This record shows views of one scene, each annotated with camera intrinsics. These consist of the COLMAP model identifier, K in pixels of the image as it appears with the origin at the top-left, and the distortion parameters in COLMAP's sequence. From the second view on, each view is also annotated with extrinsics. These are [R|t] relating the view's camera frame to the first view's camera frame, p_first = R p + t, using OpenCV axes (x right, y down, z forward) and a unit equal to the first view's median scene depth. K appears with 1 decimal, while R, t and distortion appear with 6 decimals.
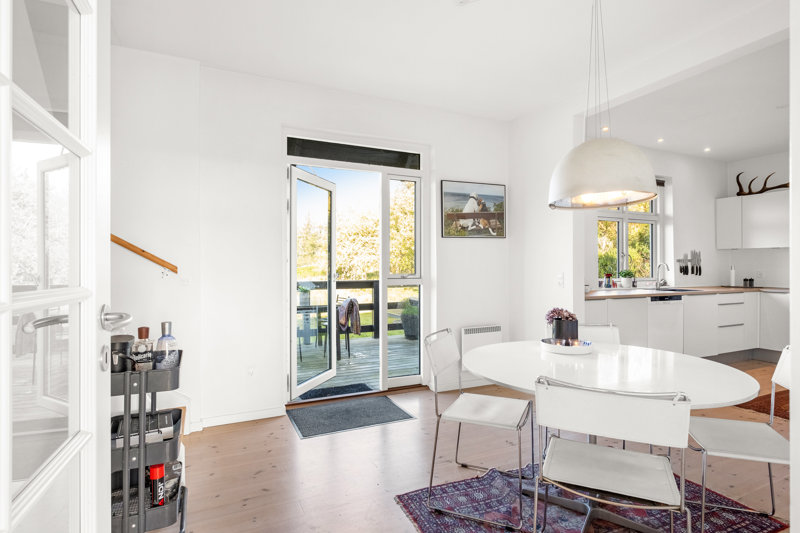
lens RADIAL K [[419.6, 0, 400.0], [0, 419.6, 266.5], [0, 0, 1]] dist [-0.001741, -0.000585]
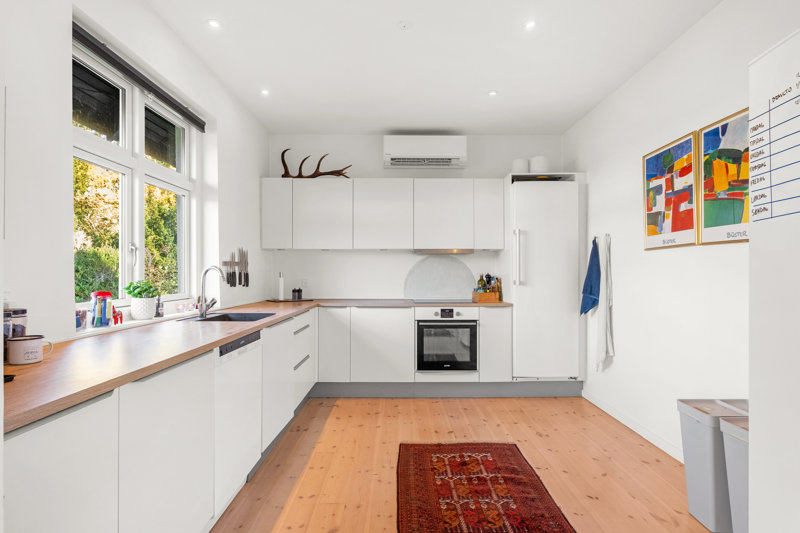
lens RADIAL K [[419.6, 0, 400.0], [0, 419.6, 266.5], [0, 0, 1]] dist [-0.001741, -0.000585]
pose [[0.429671, 0.014062, 0.902876, 0.230904], [-0.002206, 0.999892, -0.014523, -0.001273], [-0.902983, 0.004249, 0.429655, 0.513766]]
